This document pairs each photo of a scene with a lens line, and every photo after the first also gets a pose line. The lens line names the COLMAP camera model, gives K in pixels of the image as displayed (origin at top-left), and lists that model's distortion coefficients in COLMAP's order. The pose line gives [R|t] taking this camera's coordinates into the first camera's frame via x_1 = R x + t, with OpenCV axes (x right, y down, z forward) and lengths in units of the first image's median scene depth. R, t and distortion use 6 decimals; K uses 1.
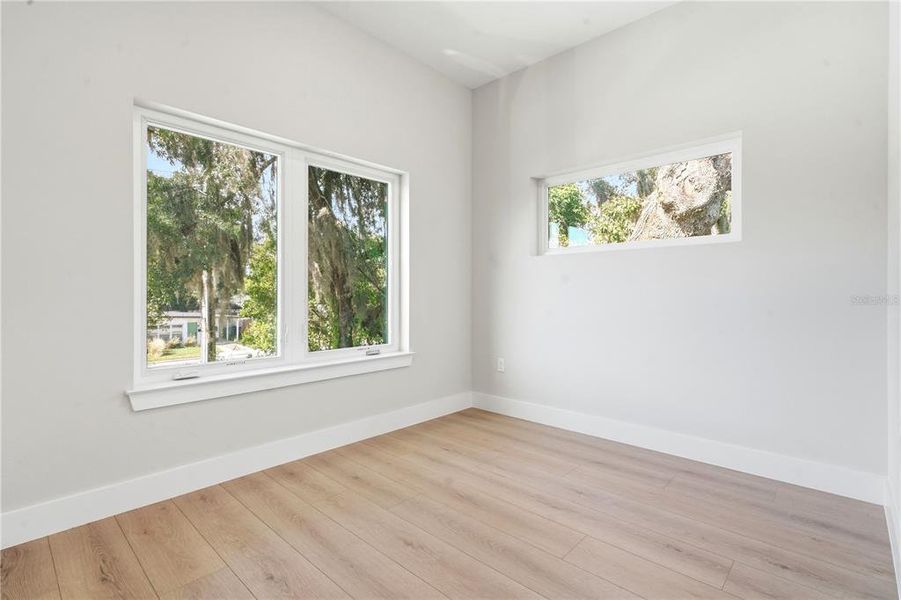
lens RADIAL K [[420.4, 0, 450.5], [0, 420.4, 300.0], [0, 0, 1]] dist [0.000417, -0.001040]
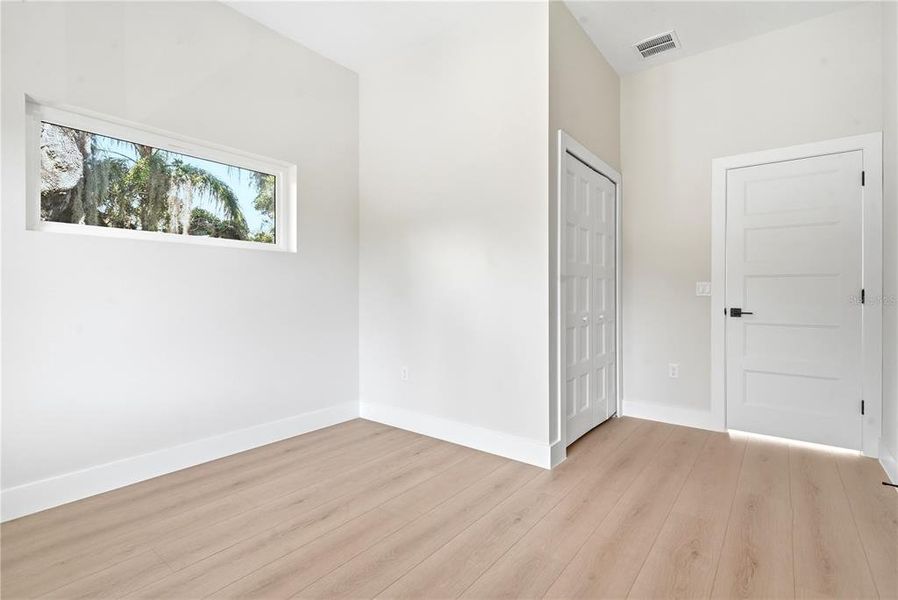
lens RADIAL K [[419.0, 0, 449.0], [0, 419.0, 300.0], [0, 0, 1]] dist [0.000417, -0.001040]
pose [[-0.075372, -0.011048, 0.997094, -0.580505], [0.019757, 0.999726, 0.012571, -0.002128], [-0.996960, 0.020647, -0.075133, 0.640225]]
